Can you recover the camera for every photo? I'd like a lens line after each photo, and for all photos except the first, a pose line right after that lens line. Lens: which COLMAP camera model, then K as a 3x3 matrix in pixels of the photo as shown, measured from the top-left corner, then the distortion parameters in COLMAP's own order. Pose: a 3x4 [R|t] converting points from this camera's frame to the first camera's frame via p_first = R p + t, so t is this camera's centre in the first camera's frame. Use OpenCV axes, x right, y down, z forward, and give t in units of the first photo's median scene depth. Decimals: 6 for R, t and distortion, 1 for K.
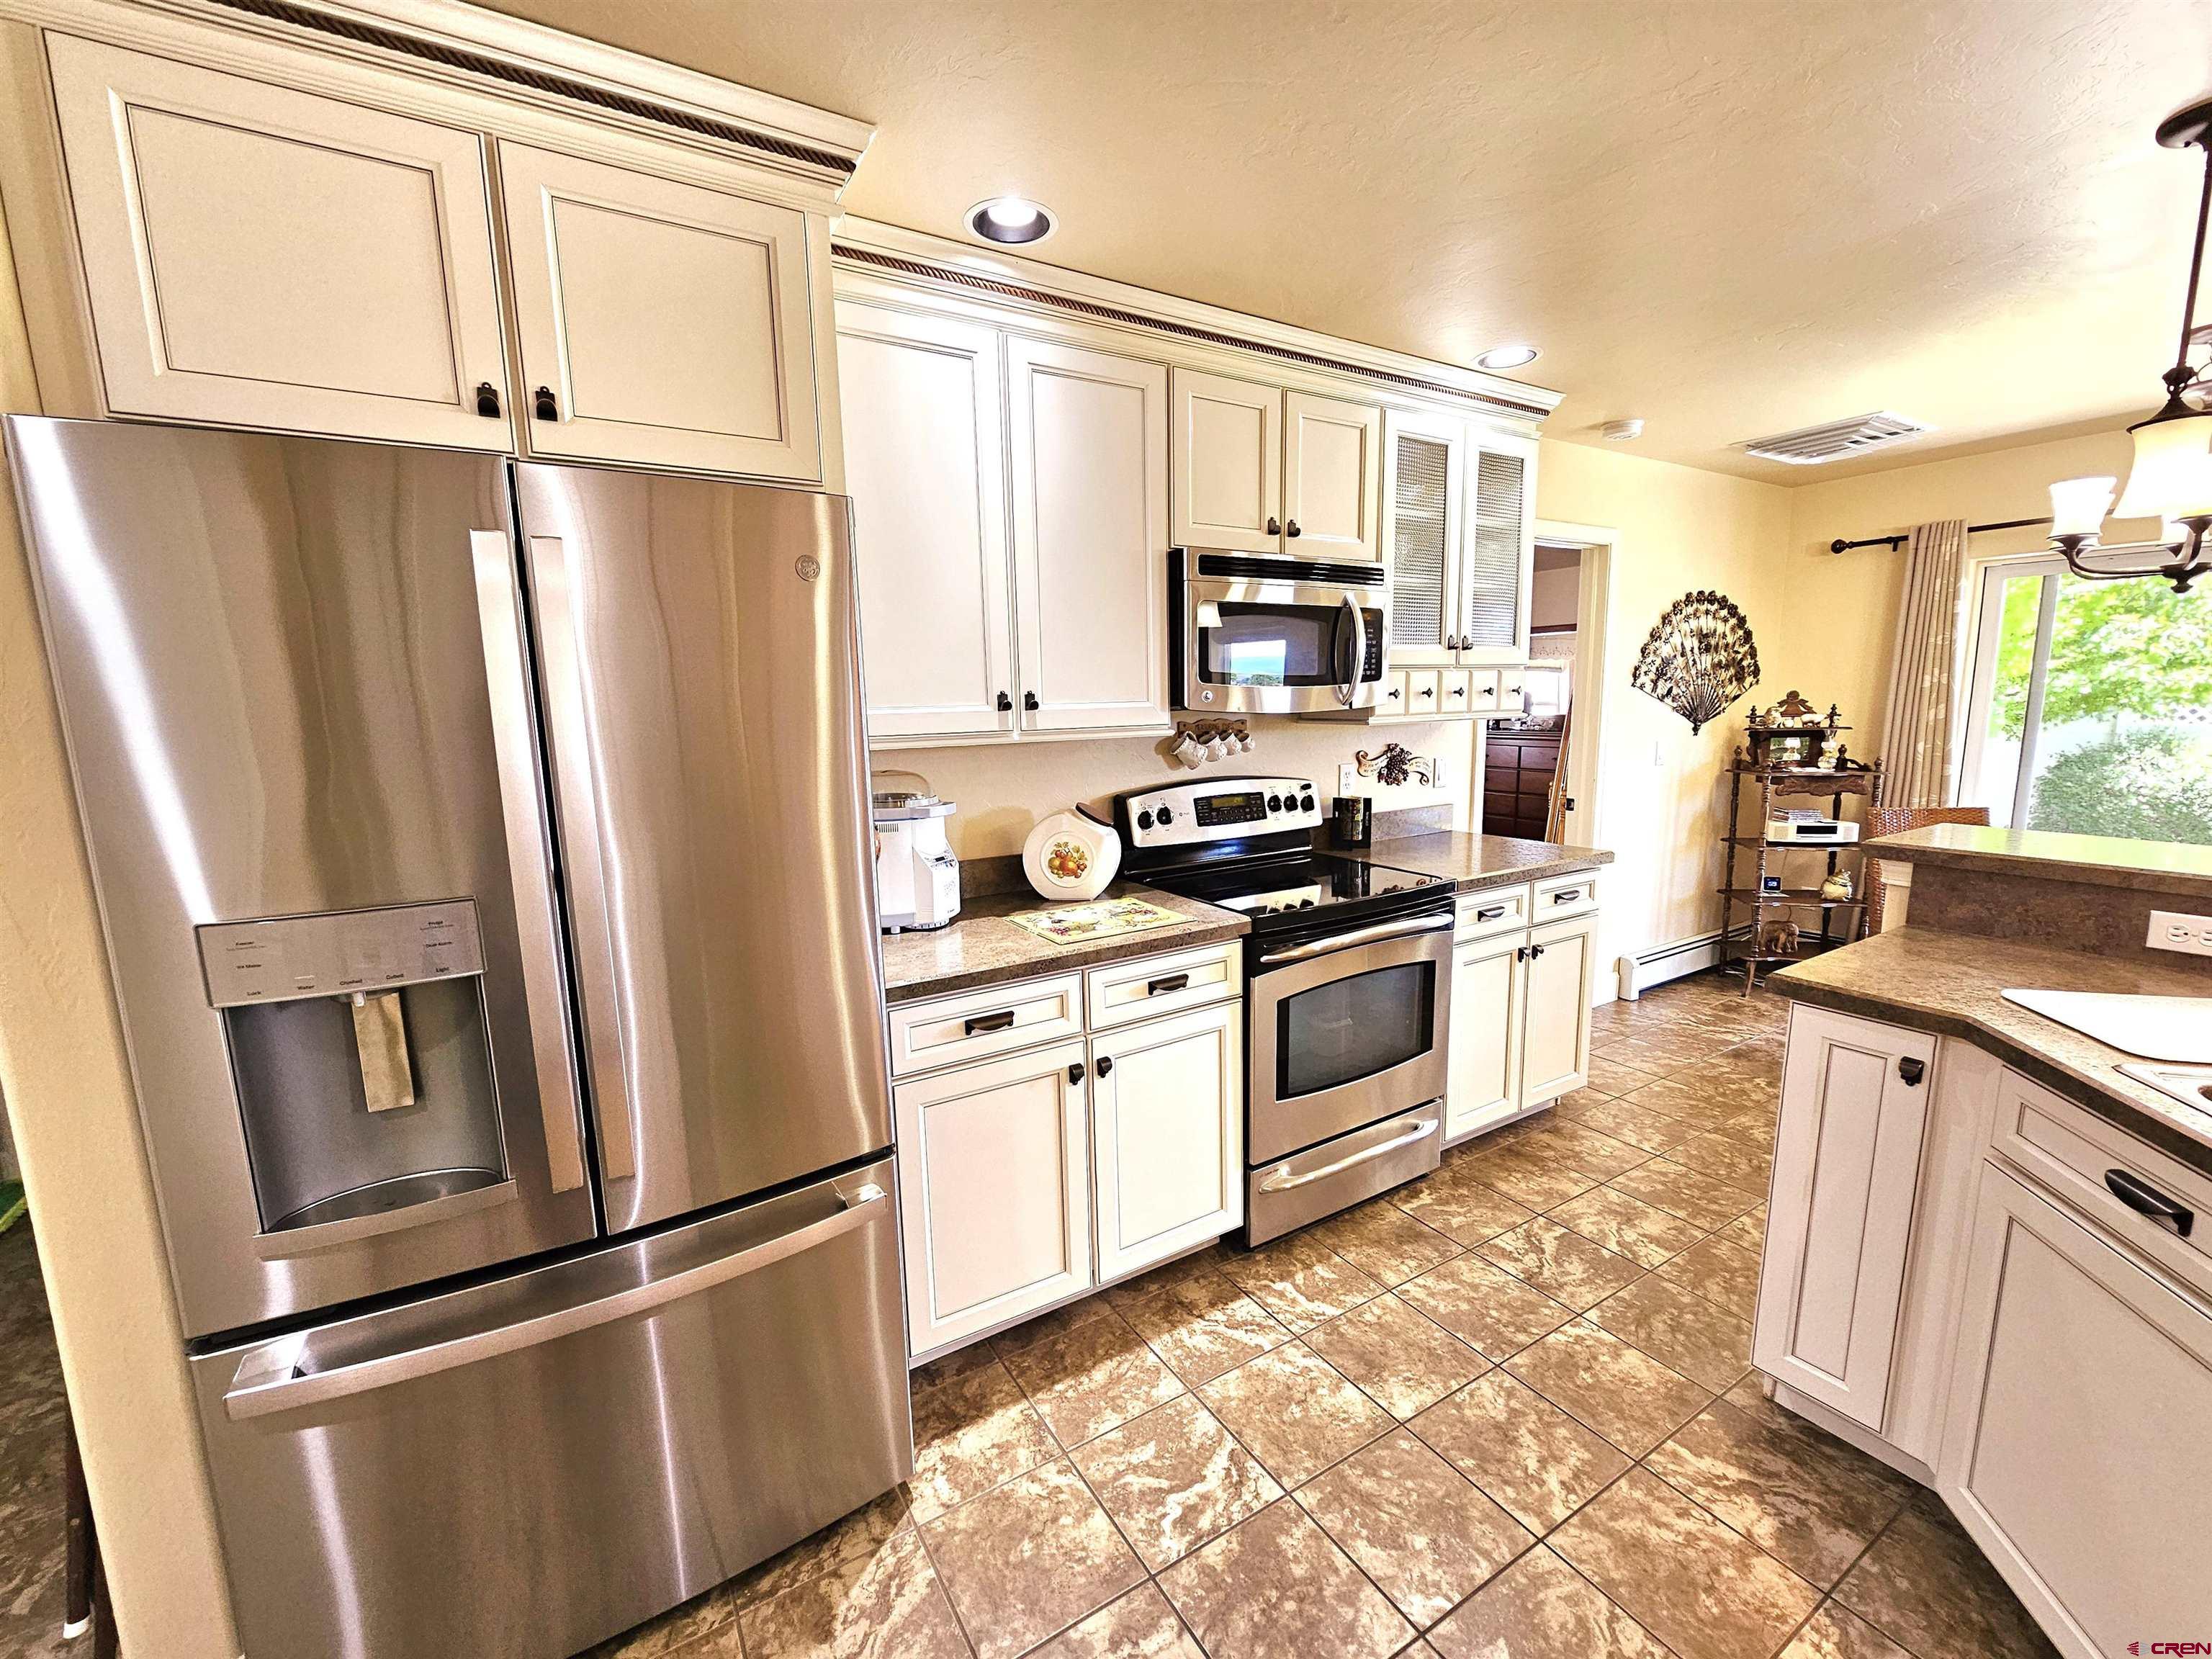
lens RADIAL K [[905.3, 0, 1104.5], [0, 905.3, 841.4], [0, 0, 1]] dist [0.002568, -0.000285]
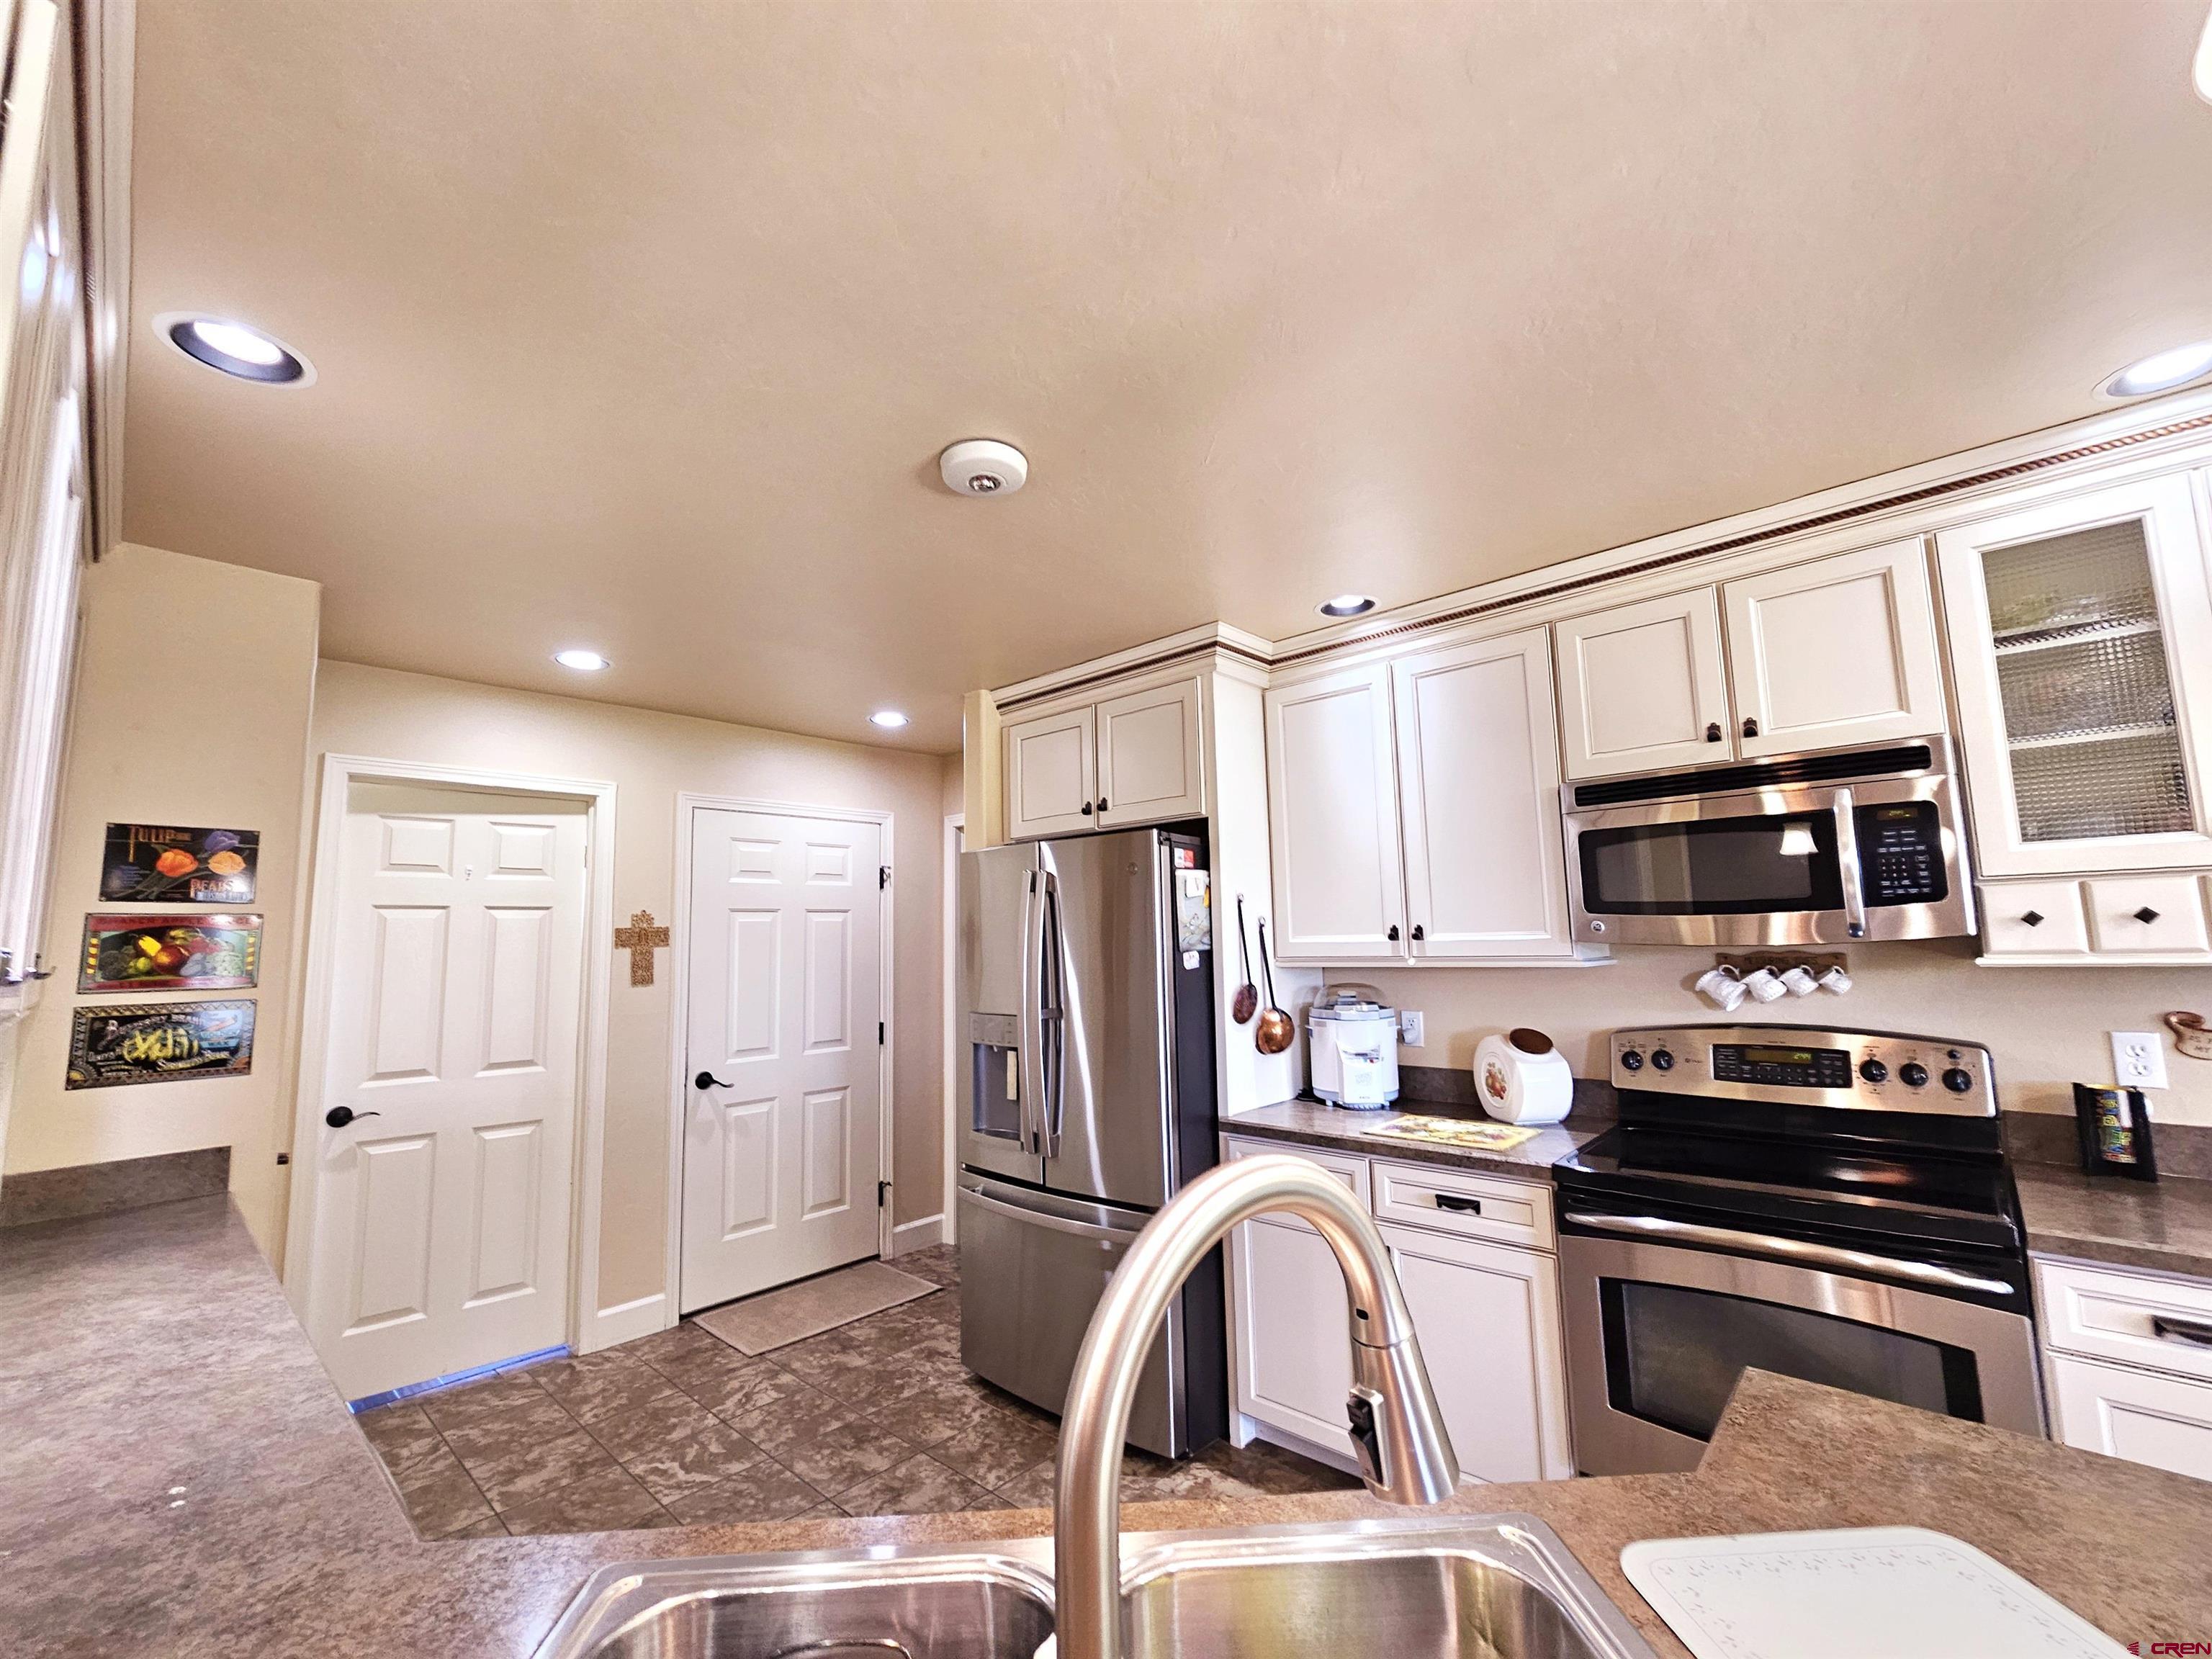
lens RADIAL K [[905.3, 0, 1104.5], [0, 905.3, 841.4], [0, 0, 1]] dist [0.002568, -0.000285]
pose [[0.288745, -0.092107, -0.952965, 0.882589], [-0.133475, 0.981768, -0.135334, -0.050501], [0.948056, 0.166274, 0.271187, 0.234157]]
